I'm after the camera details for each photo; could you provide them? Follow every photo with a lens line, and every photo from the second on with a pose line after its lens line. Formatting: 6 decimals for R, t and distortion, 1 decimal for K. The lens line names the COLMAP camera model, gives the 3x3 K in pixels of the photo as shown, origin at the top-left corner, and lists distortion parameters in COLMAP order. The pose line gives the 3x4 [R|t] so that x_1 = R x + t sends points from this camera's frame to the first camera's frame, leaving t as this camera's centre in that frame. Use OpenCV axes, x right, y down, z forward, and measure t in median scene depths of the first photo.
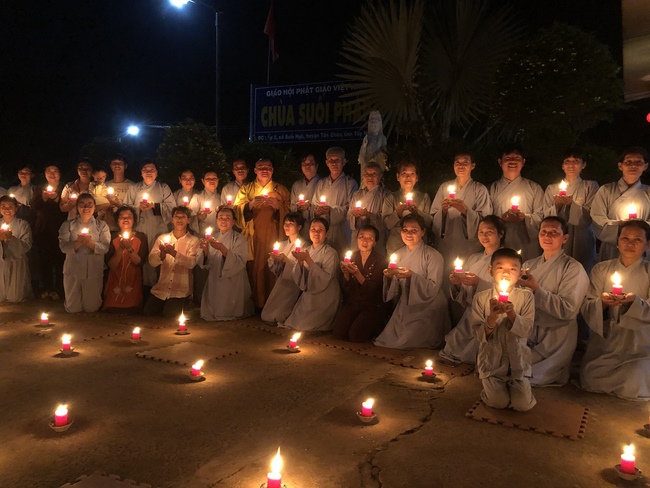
lens RADIAL K [[542.4, 0, 326.7], [0, 542.4, 256.2], [0, 0, 1]] dist [0.005622, 0.000856]
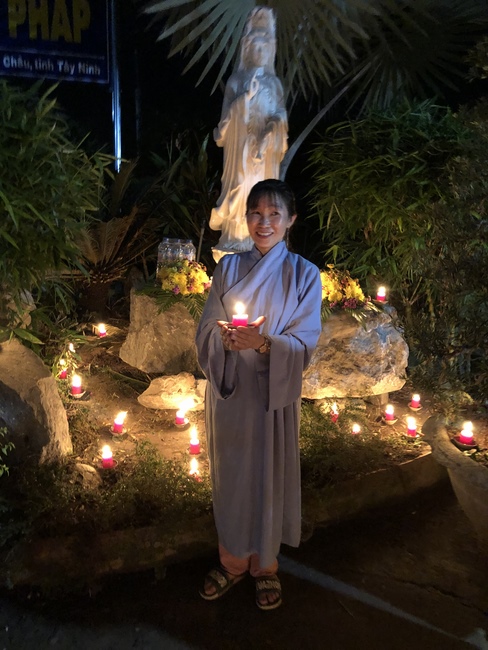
lens RADIAL K [[530.7, 0, 244.1], [0, 530.7, 337.5], [0, 0, 1]] dist [0.003502, -0.001517]
pose [[0.805163, -0.143139, 0.575520, -0.128461], [0.022019, 0.976982, 0.212183, -0.076066], [-0.592644, -0.158170, 0.789782, 0.447563]]
